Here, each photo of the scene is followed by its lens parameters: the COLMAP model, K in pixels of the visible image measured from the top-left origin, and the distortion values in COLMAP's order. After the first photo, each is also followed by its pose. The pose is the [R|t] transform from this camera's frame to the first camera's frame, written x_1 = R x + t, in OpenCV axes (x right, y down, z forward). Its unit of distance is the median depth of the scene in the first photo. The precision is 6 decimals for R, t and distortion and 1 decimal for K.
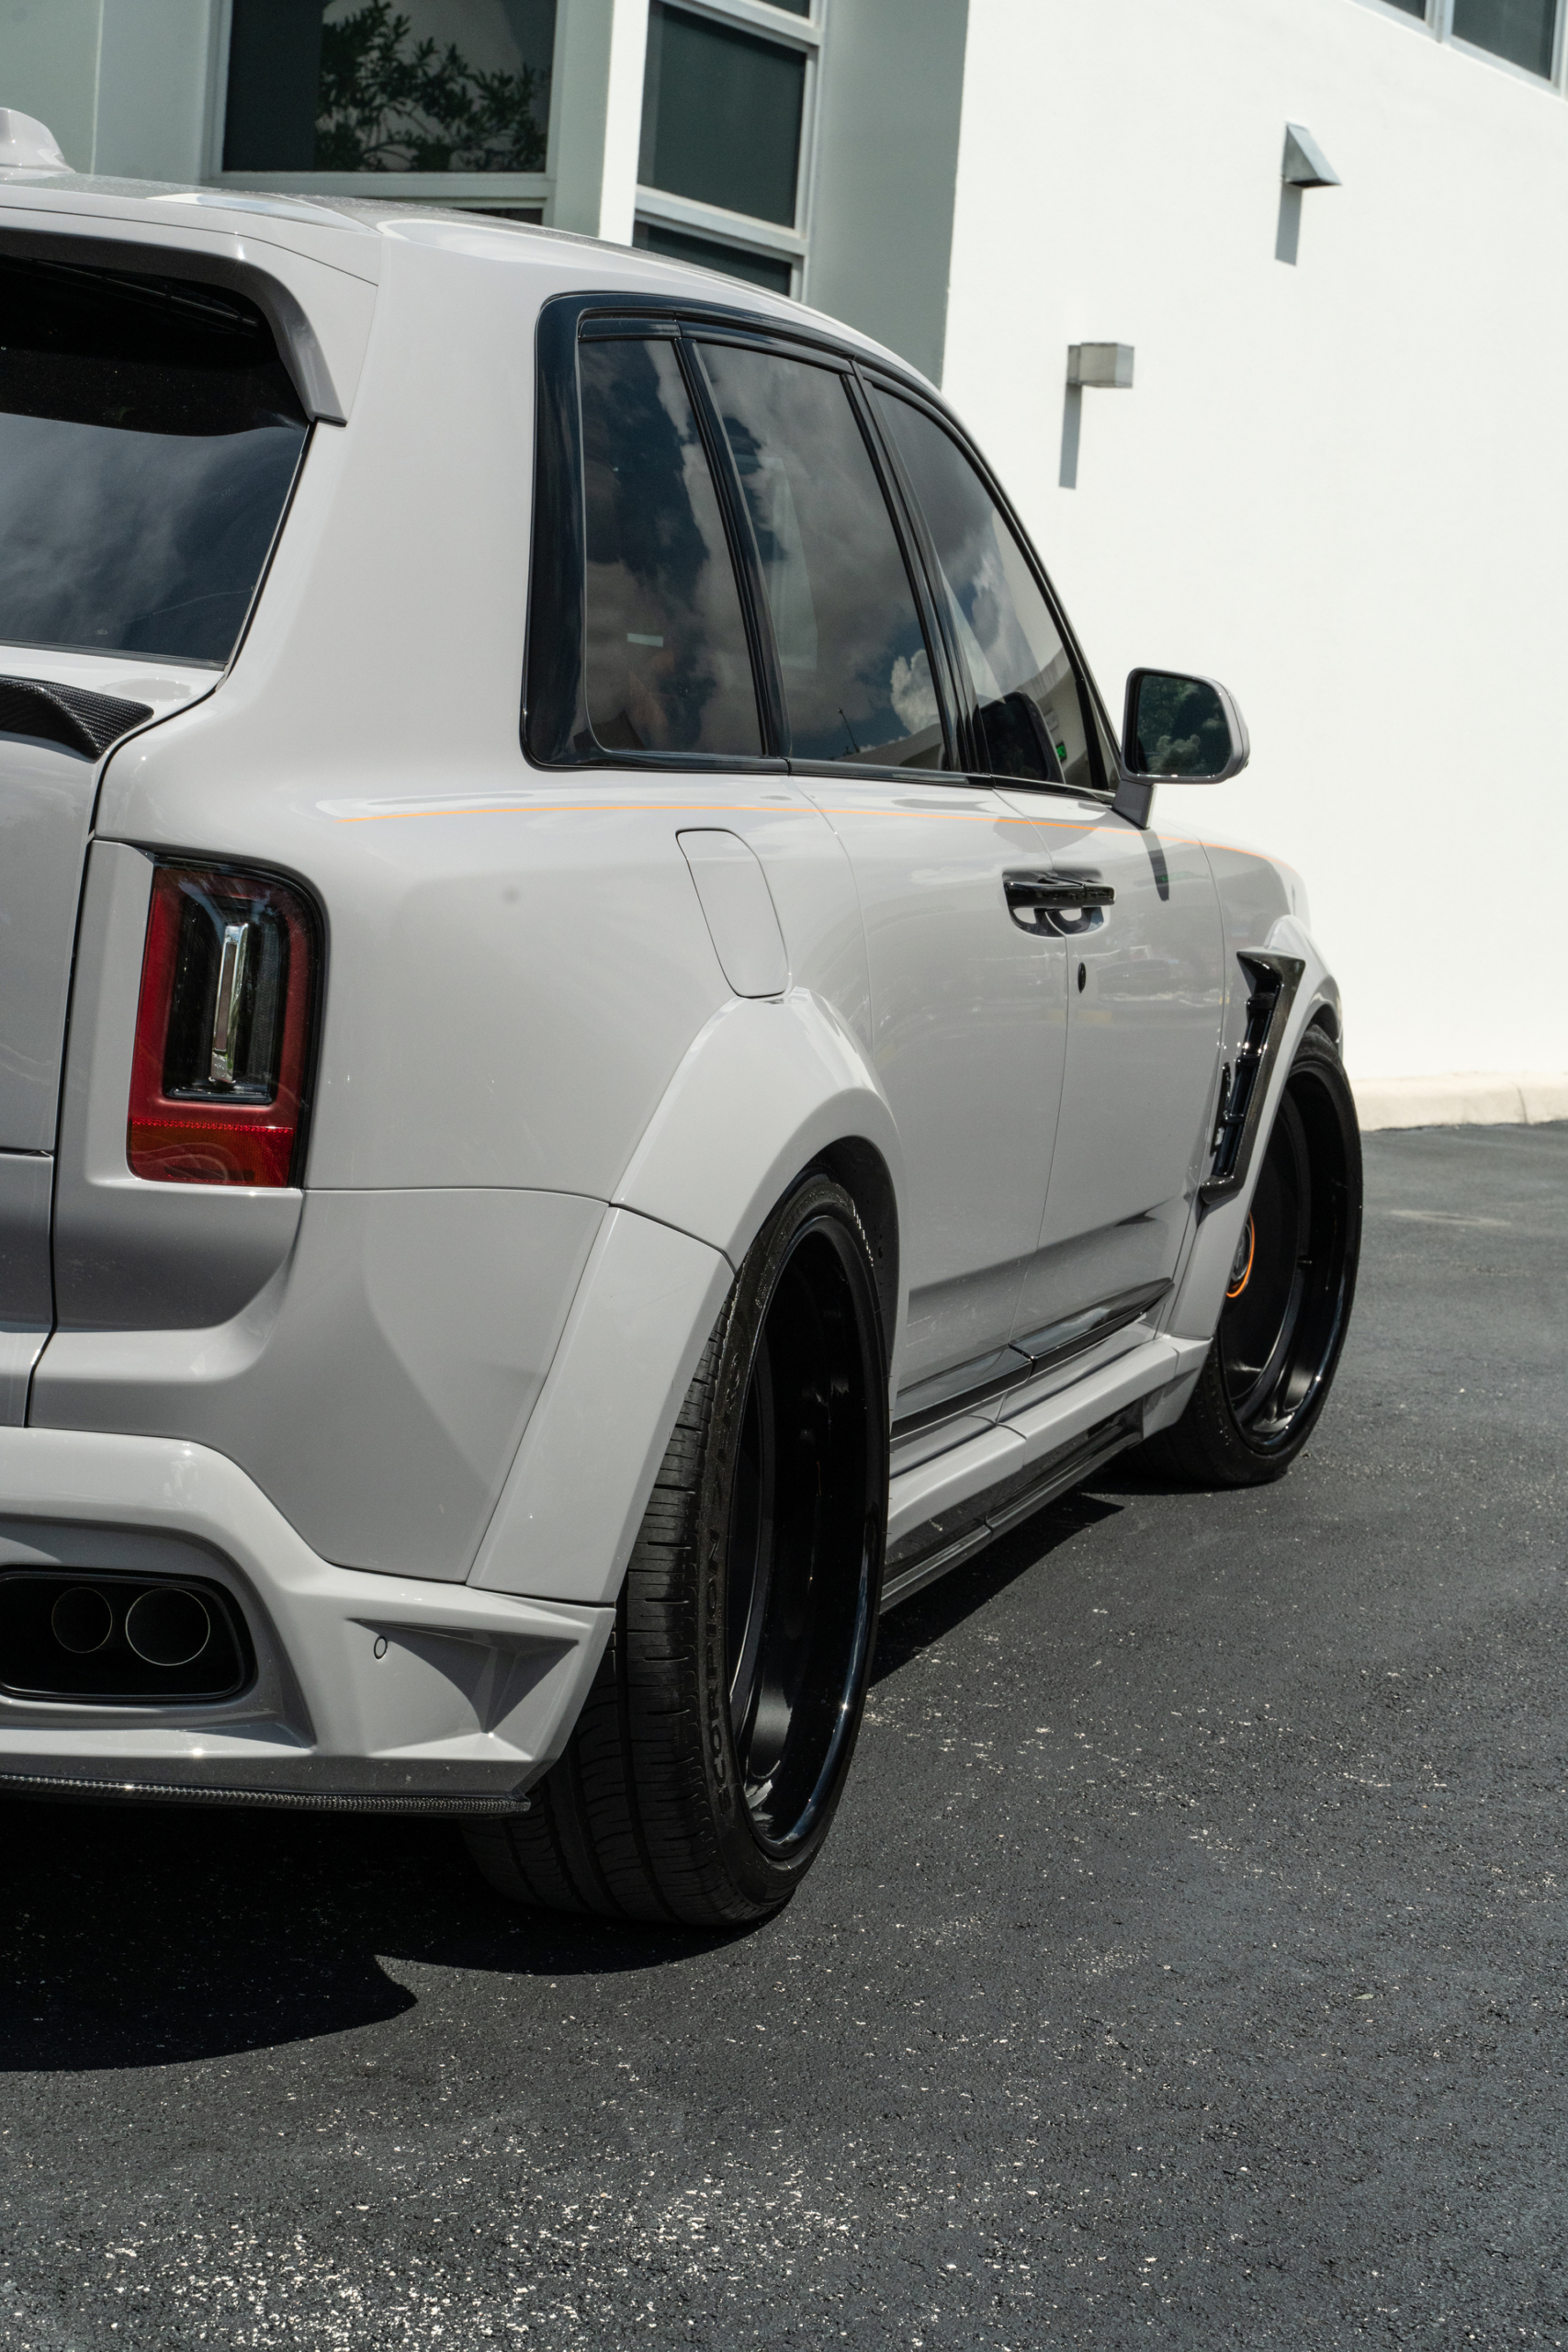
lens RADIAL K [[4930.3, 0, 784.0], [0, 4930.3, 1176.0], [0, 0, 1]] dist [-0.015161, -0.111884]
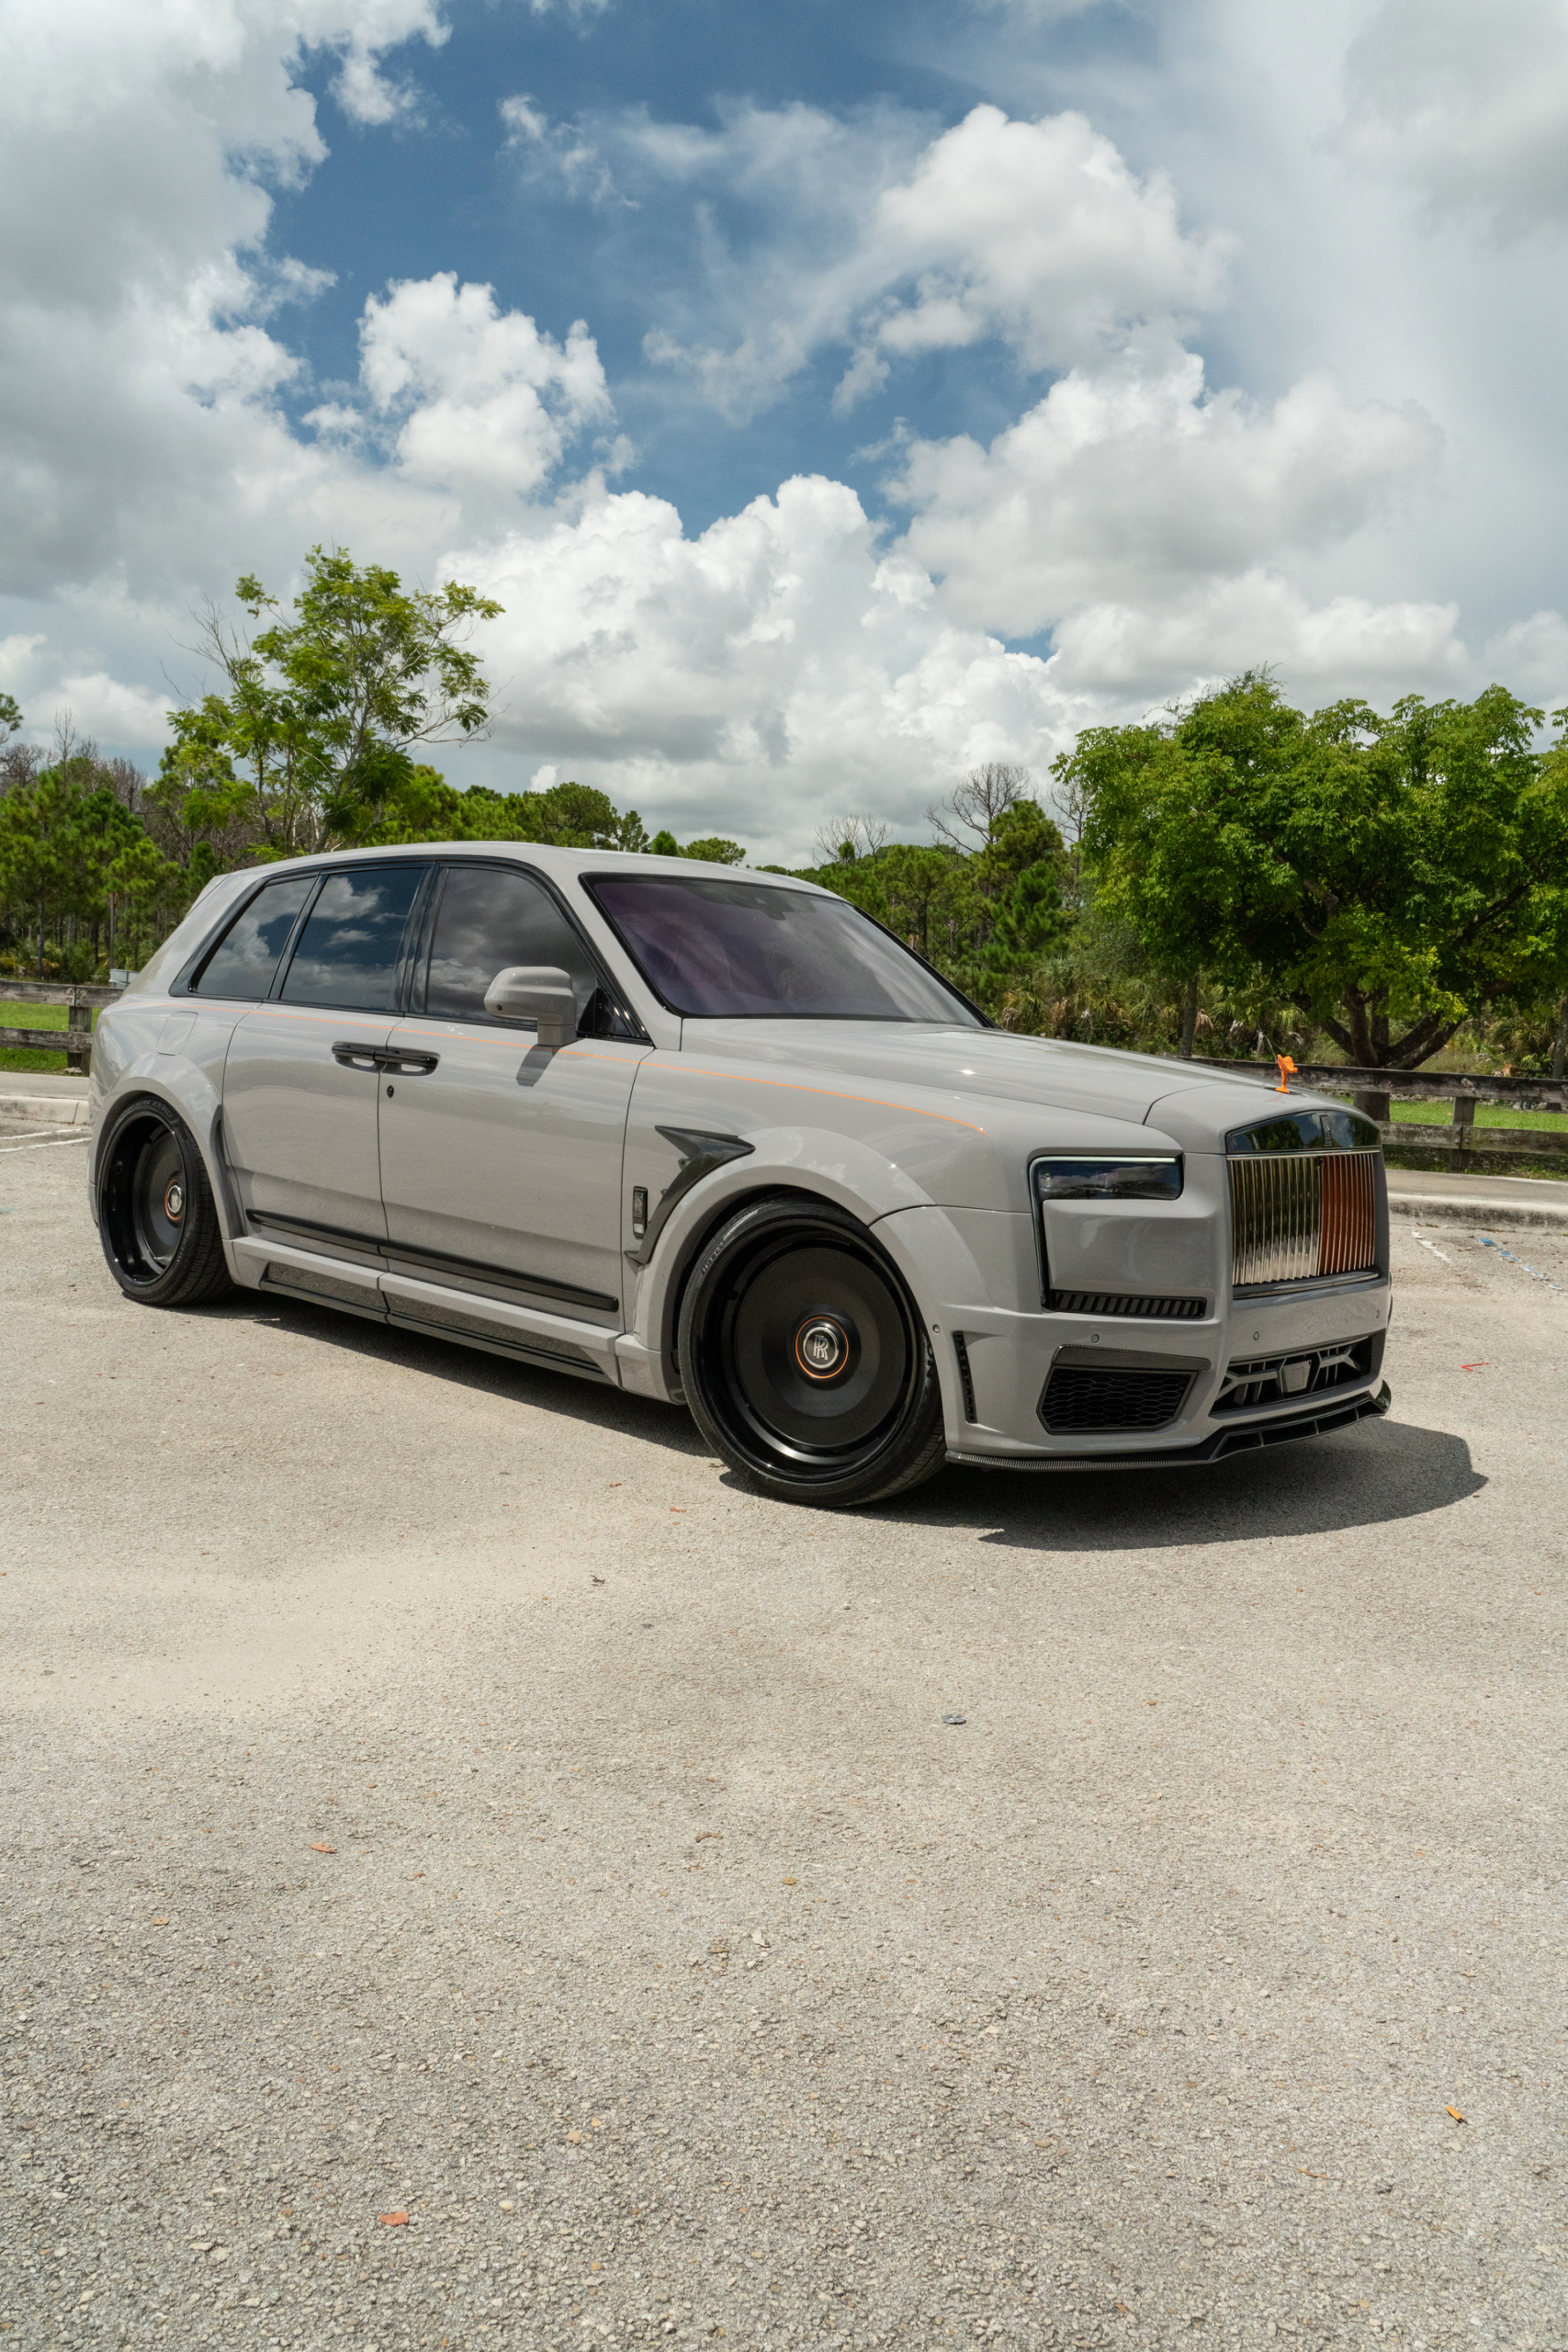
lens RADIAL K [[1837.4, 0, 803.0], [0, 1837.4, 1136.4], [0, 0, 1]] dist [0.005326, 0.003750]
pose [[-0.470425, -0.054573, -0.880751, 1.110628], [-0.183986, 0.982217, 0.037411, -0.130679], [0.863046, 0.179645, -0.472100, 2.329596]]
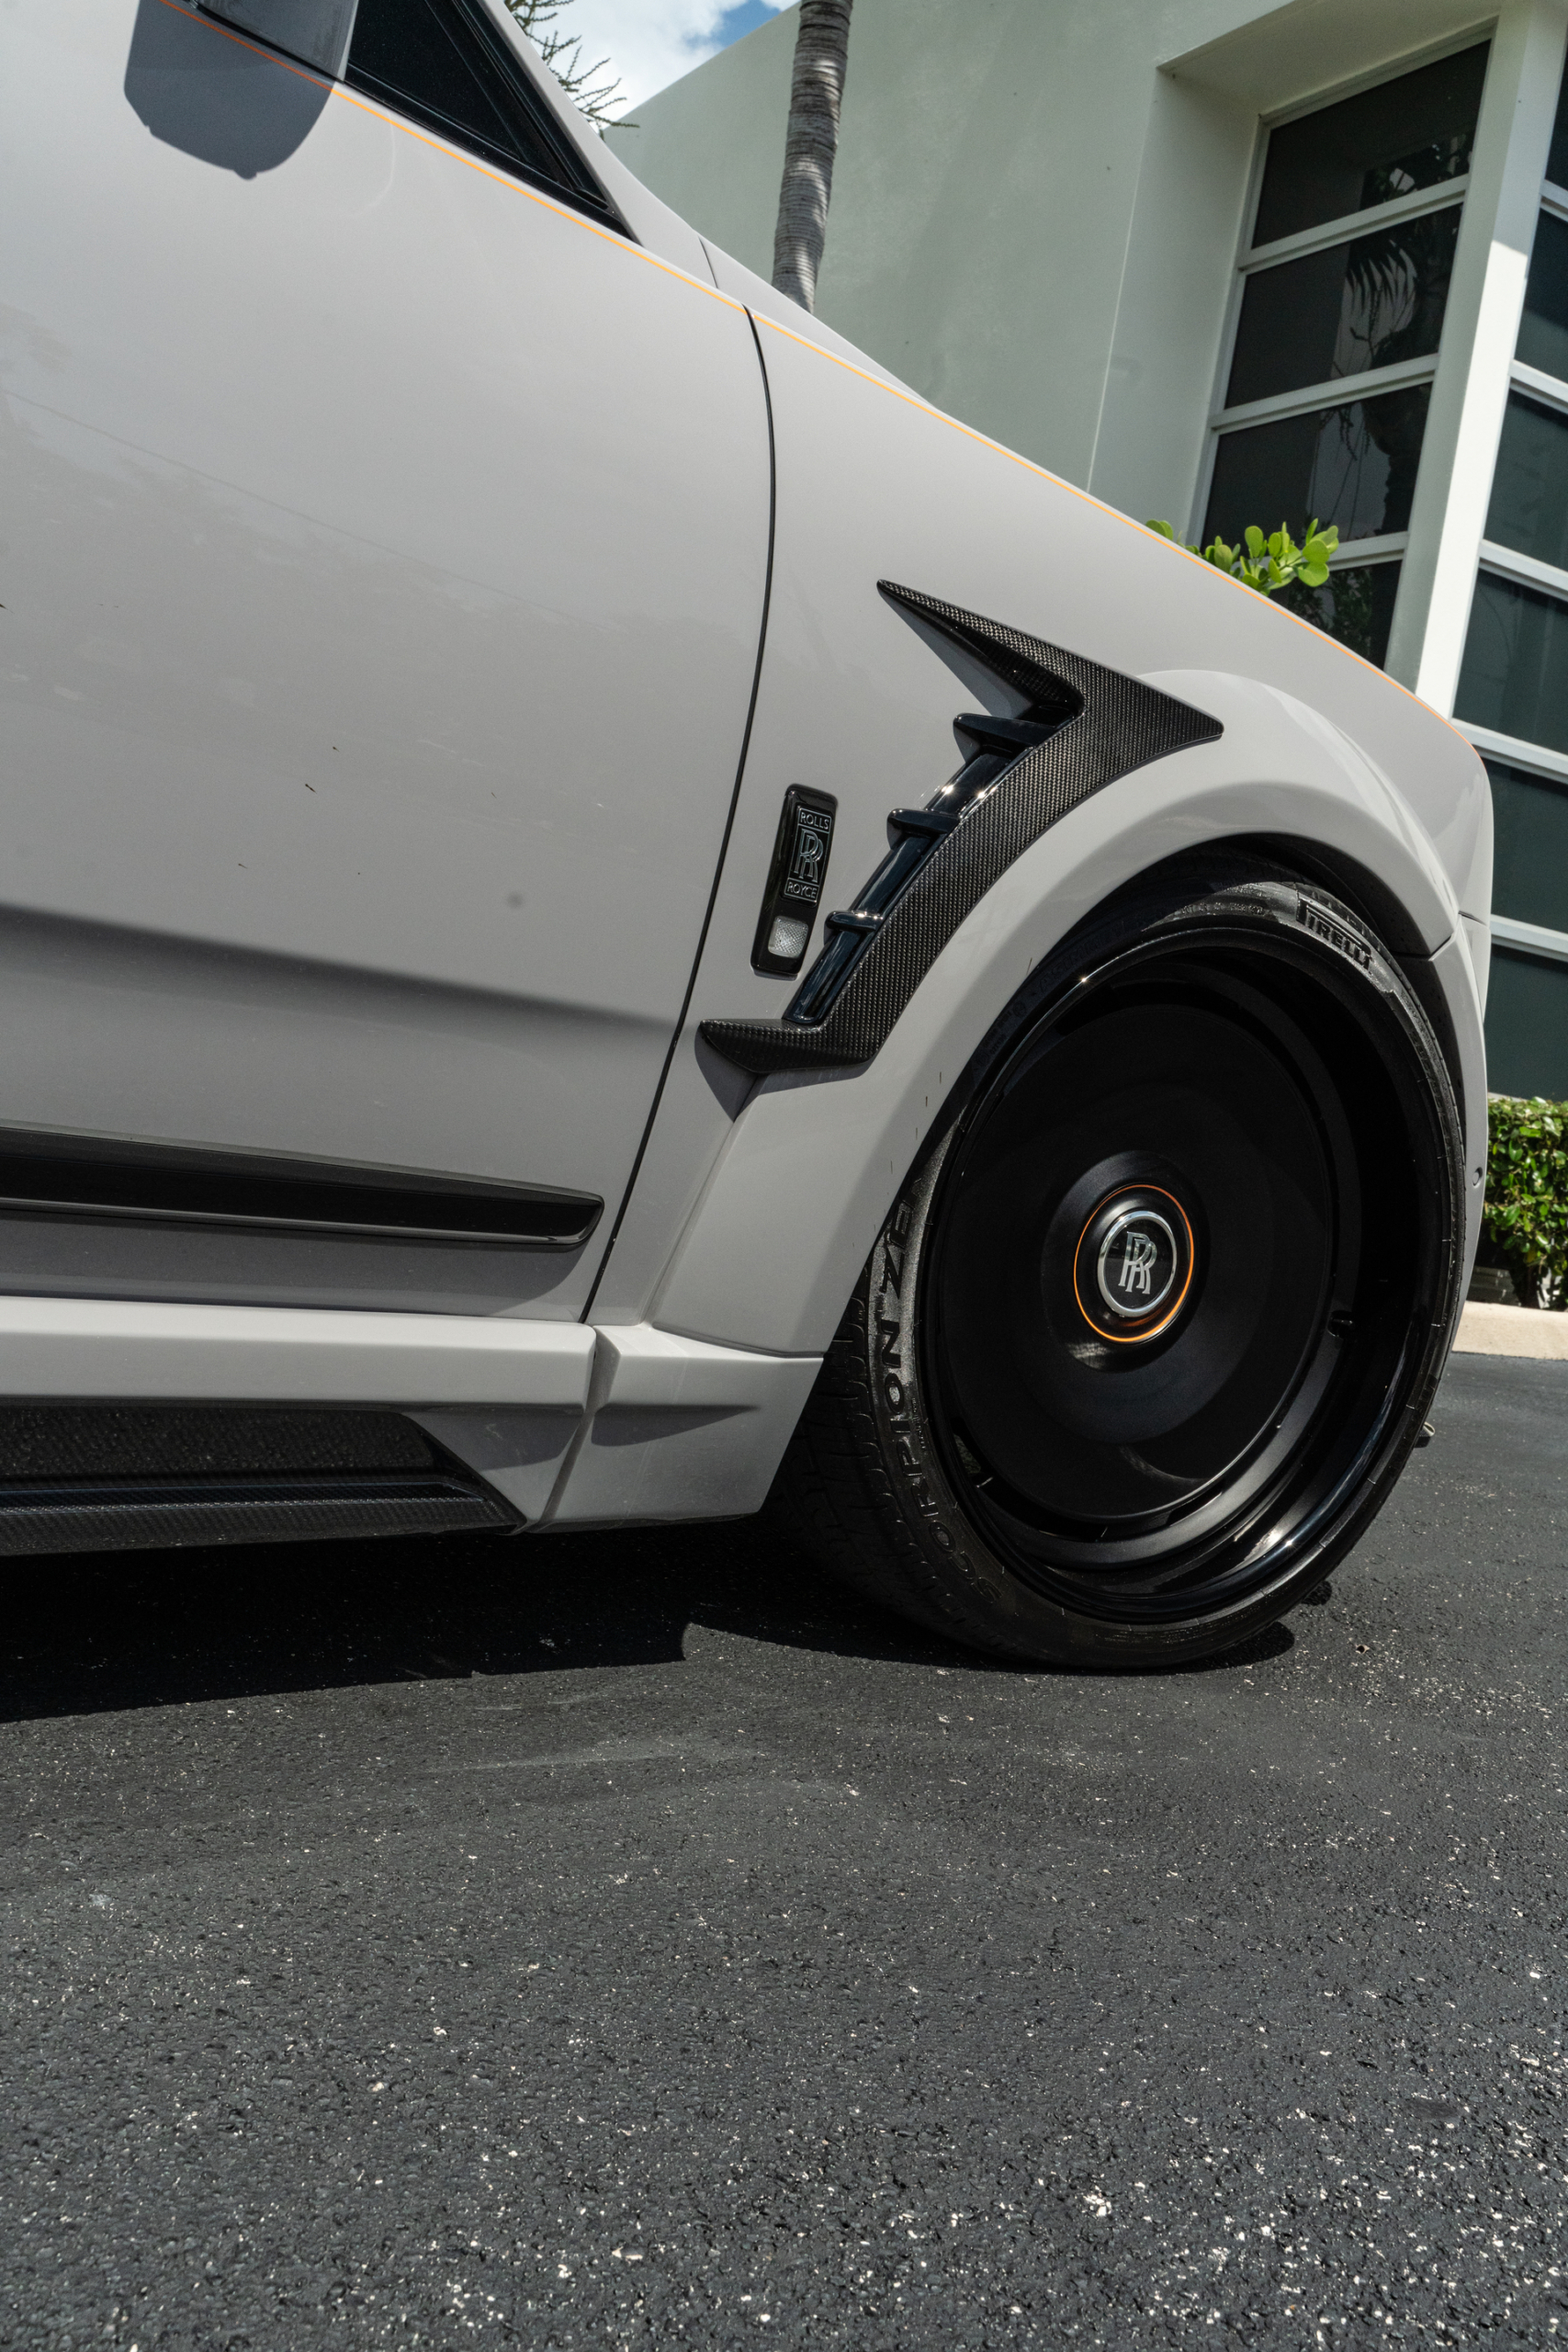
lens RADIAL K [[2267.8, 0, 790.9], [0, 2267.8, 1147.0], [0, 0, 1]] dist [0.022164, 0.000744]
pose [[0.864007, 0.075705, -0.497755, 0.348479], [-0.133907, 0.987576, -0.082235, 0.054543], [0.485345, 0.137704, 0.863410, 1.379090]]
